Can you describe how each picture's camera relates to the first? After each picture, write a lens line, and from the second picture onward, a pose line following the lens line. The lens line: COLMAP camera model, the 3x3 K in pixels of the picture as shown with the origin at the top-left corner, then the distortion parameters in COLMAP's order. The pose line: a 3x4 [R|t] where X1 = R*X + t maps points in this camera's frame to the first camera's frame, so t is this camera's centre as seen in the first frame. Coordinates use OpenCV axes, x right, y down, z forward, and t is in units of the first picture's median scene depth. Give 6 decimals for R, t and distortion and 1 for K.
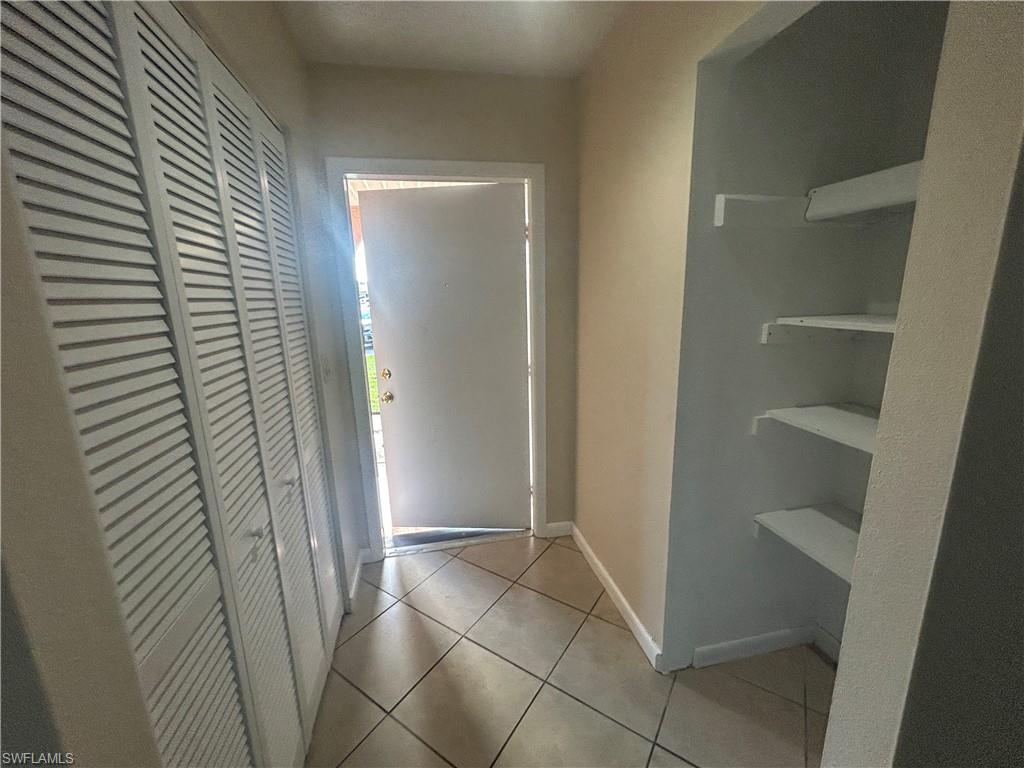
lens RADIAL K [[414.6, 0, 511.2], [0, 414.6, 384.0], [0, 0, 1]] dist [0.002535, 0.000070]
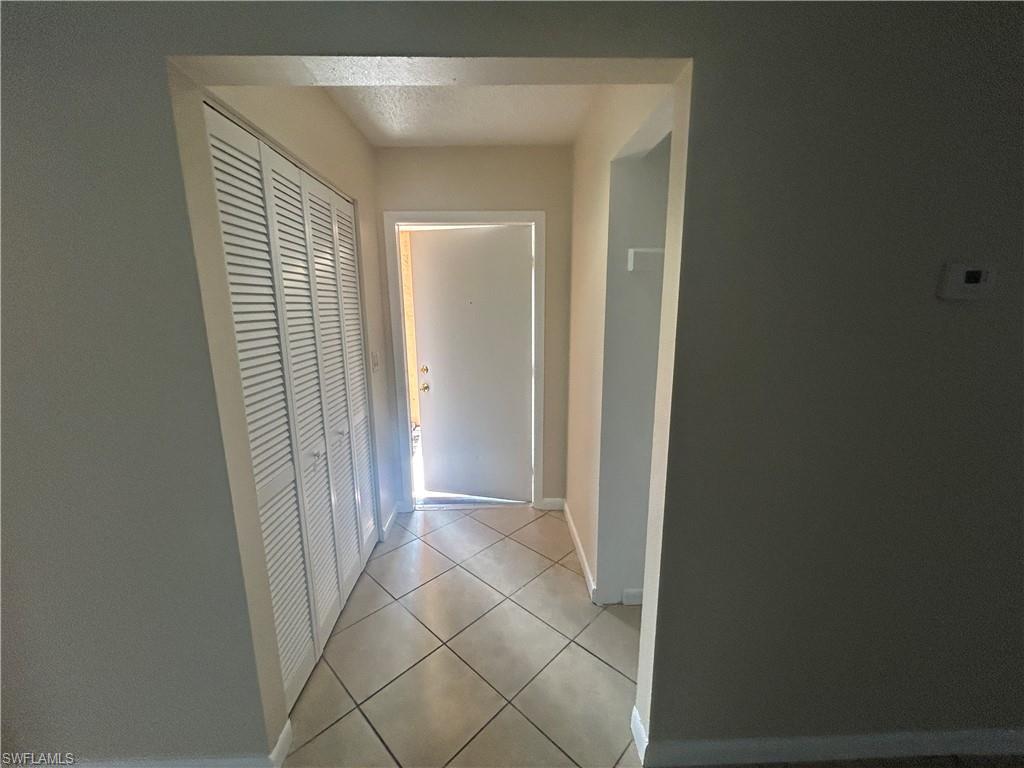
lens RADIAL K [[413.4, 0, 510.8], [0, 413.4, 383.8], [0, 0, 1]] dist [-0.005467, 0.000695]
pose [[0.983968, 0.051564, -0.170727, 0.226069], [-0.054384, 0.998449, -0.011877, 0.024979], [0.169850, 0.020972, 0.985247, -0.272860]]
